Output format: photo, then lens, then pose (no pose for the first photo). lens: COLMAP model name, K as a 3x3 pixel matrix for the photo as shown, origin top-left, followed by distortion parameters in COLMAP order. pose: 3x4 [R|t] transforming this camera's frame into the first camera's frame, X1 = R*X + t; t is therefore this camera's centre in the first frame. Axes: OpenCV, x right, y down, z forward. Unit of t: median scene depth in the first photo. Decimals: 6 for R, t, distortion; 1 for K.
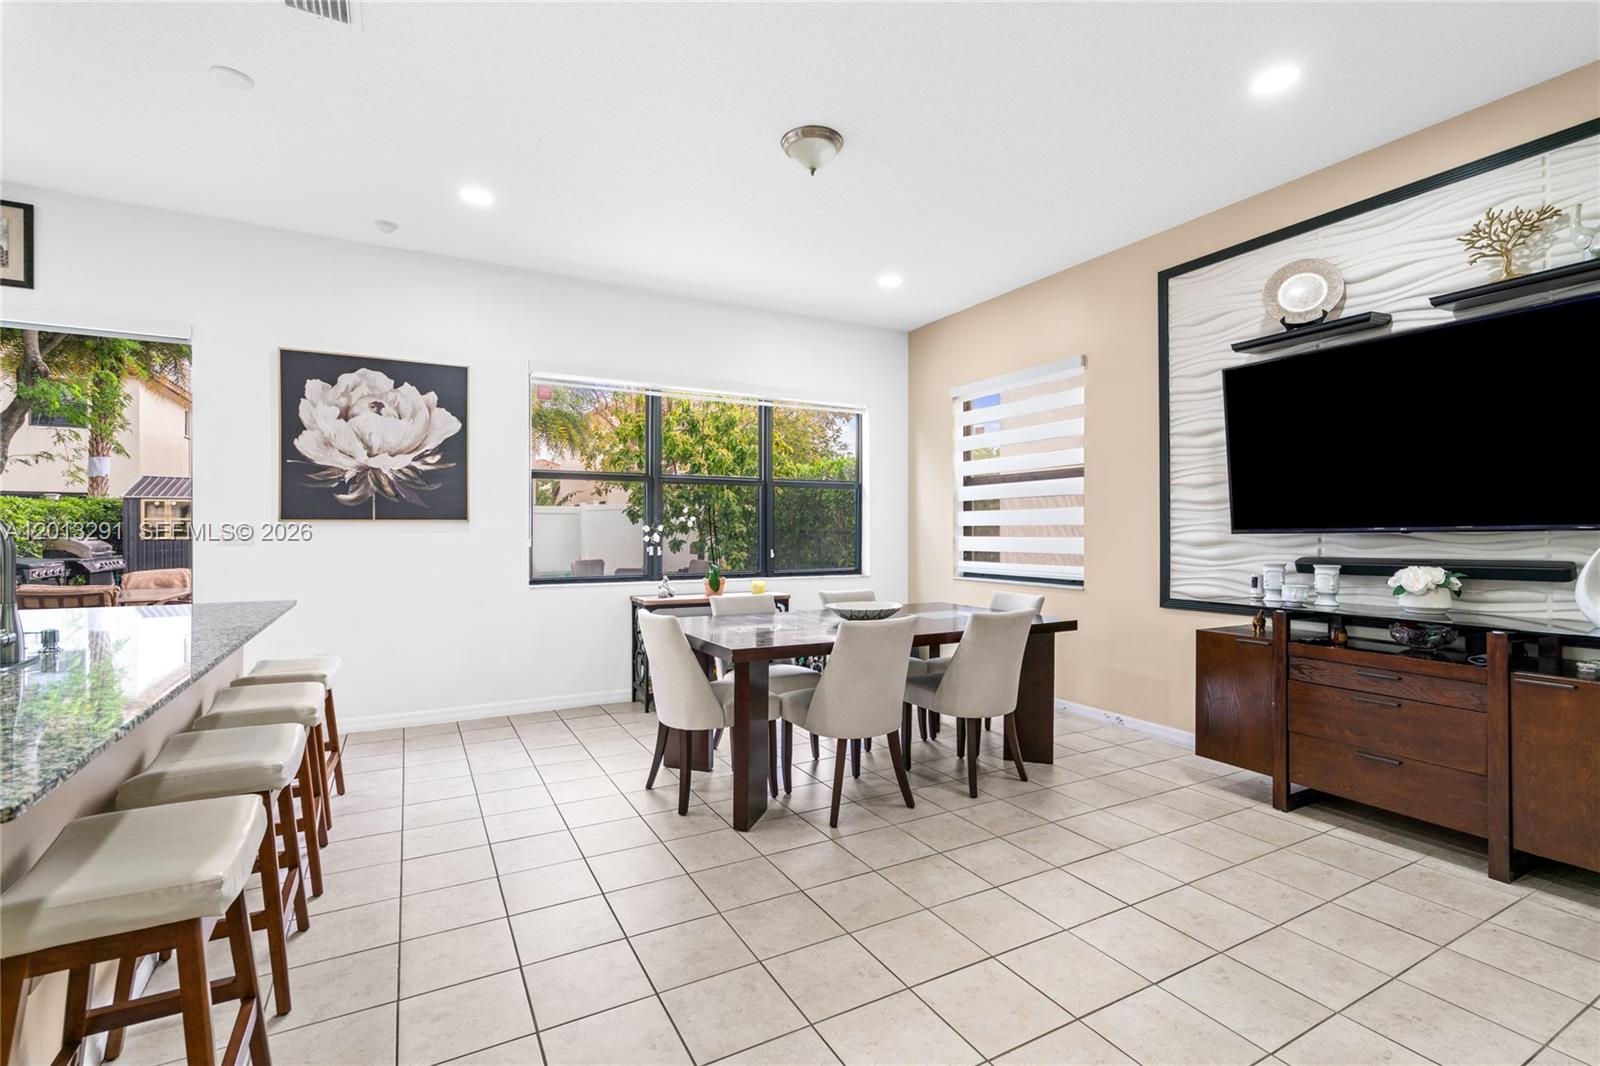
lens RADIAL K [[726.4, 0, 806.8], [0, 726.4, 528.8], [0, 0, 1]] dist [-0.005742, 0.002968]
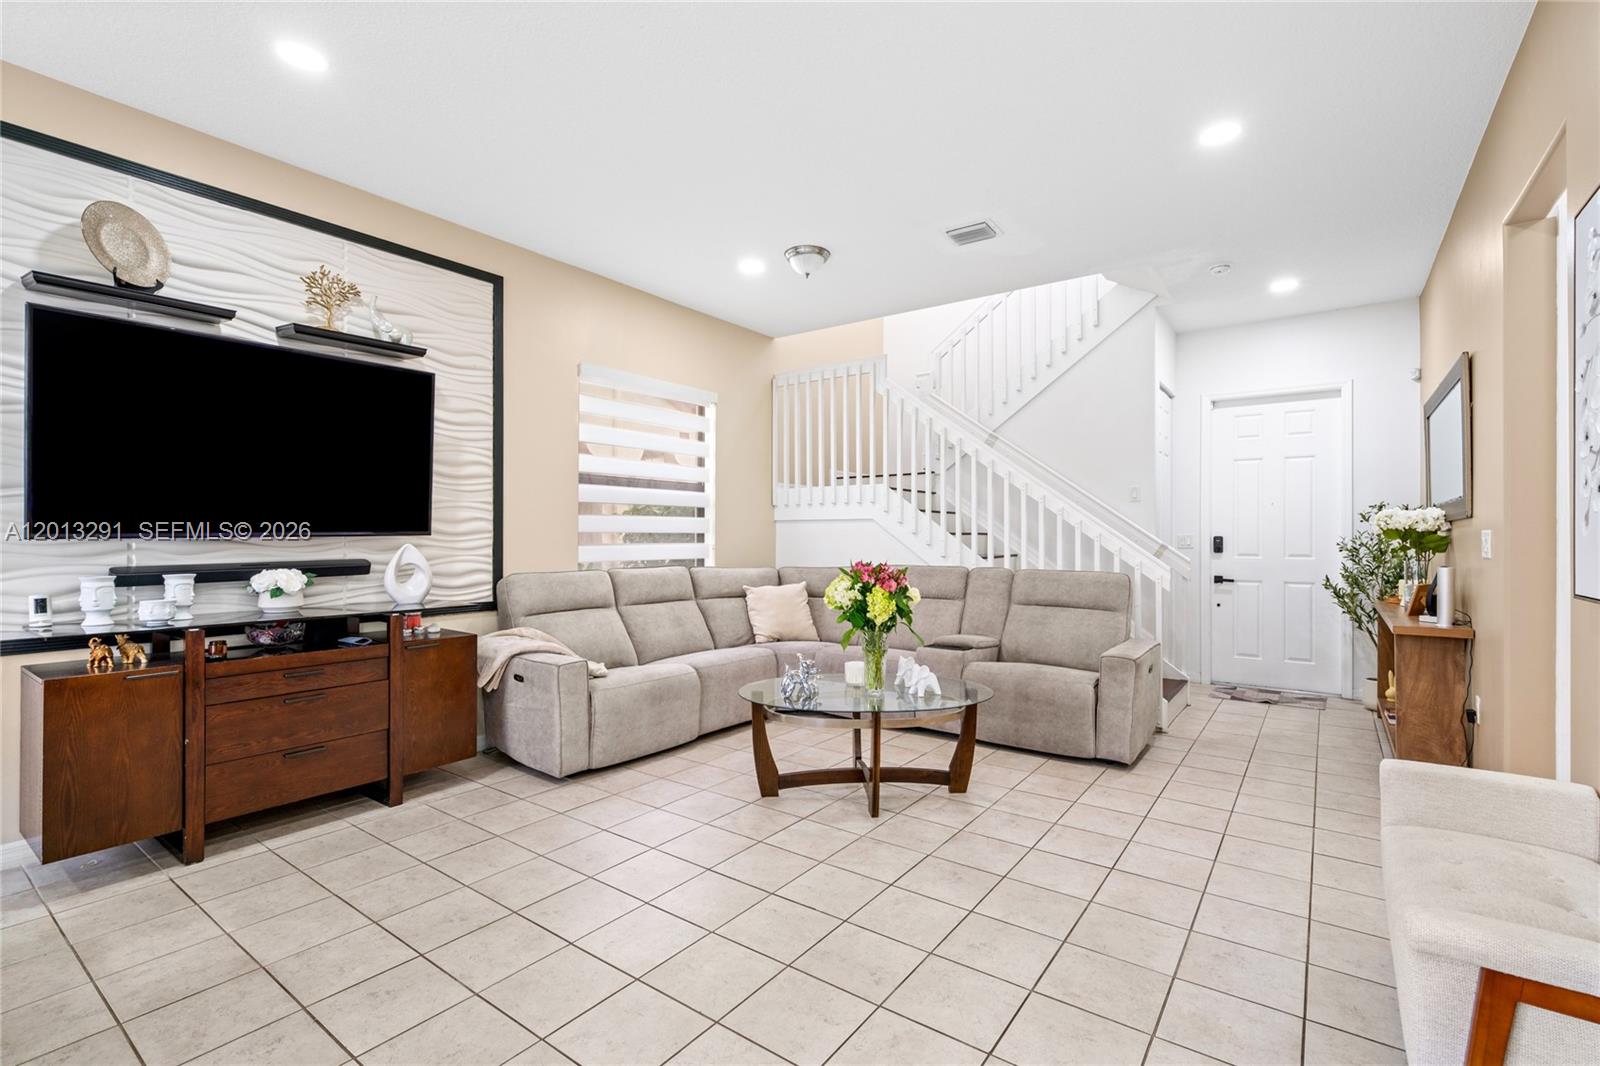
lens RADIAL K [[726.4, 0, 798.2], [0, 726.4, 531.6], [0, 0, 1]] dist [-0.005742, 0.002968]
pose [[-0.421510, 0.003964, 0.906815, -0.321597], [-0.007748, 0.999938, -0.007972, -0.000616], [-0.906791, -0.010387, -0.421453, 0.546468]]
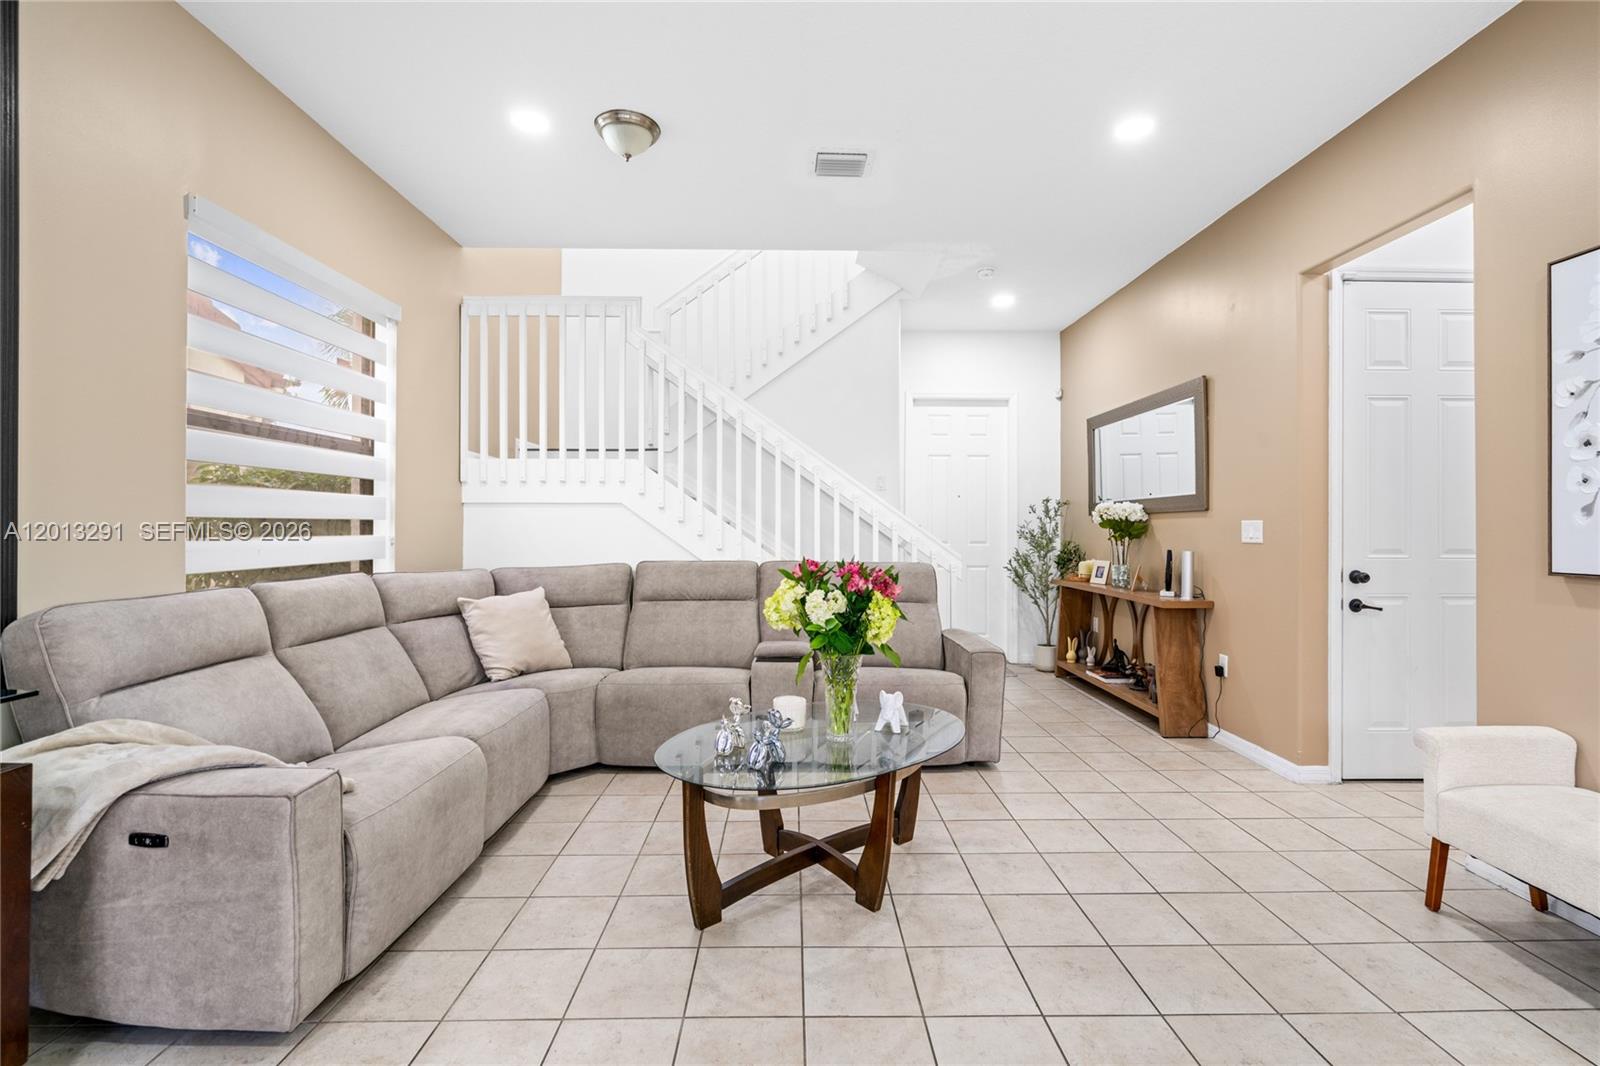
lens RADIAL K [[726.4, 0, 805.3], [0, 726.4, 522.3], [0, 0, 1]] dist [-0.005742, 0.002968]
pose [[-0.884915, 0.000436, 0.465753, 0.127300], [-0.005303, 0.999925, -0.011013, 0.002507], [-0.465723, -0.012216, -0.884846, 0.667856]]
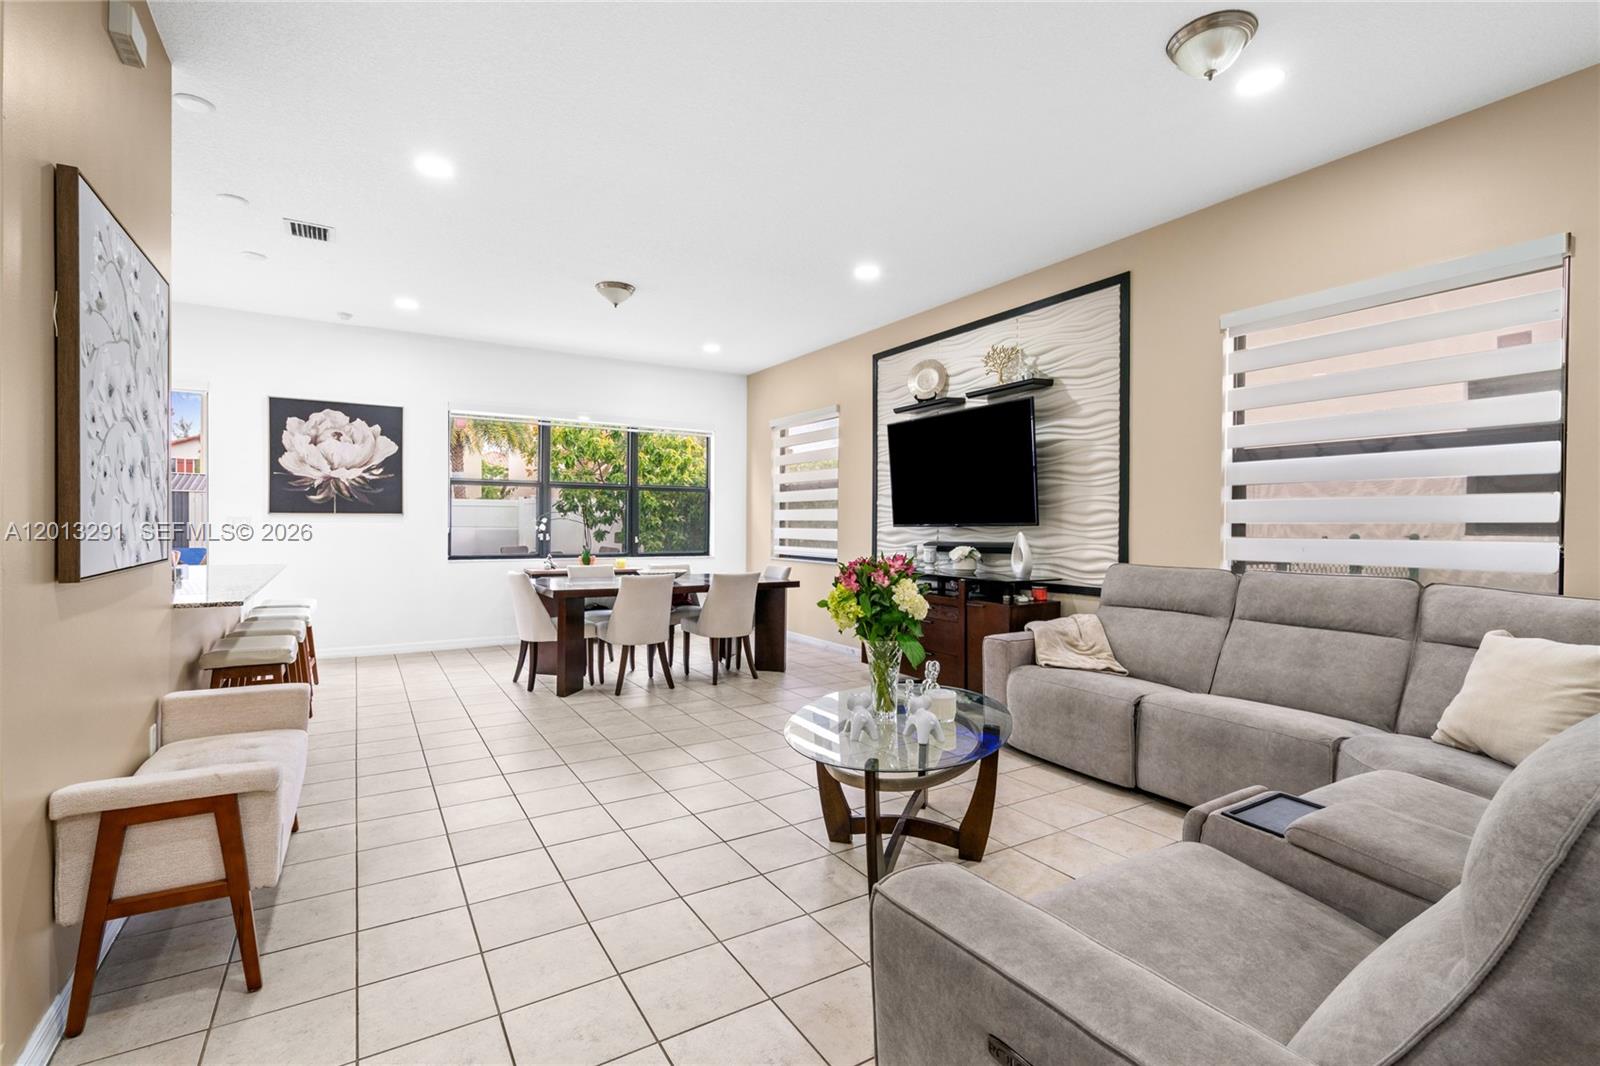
lens RADIAL K [[726.4, 0, 817.7], [0, 726.4, 528.4], [0, 0, 1]] dist [-0.005742, 0.002968]
pose [[0.997843, 0.006499, 0.065323, 0.279566], [-0.007091, 0.999936, 0.008847, -0.002910], [-0.065262, -0.009291, 0.997825, -0.525584]]
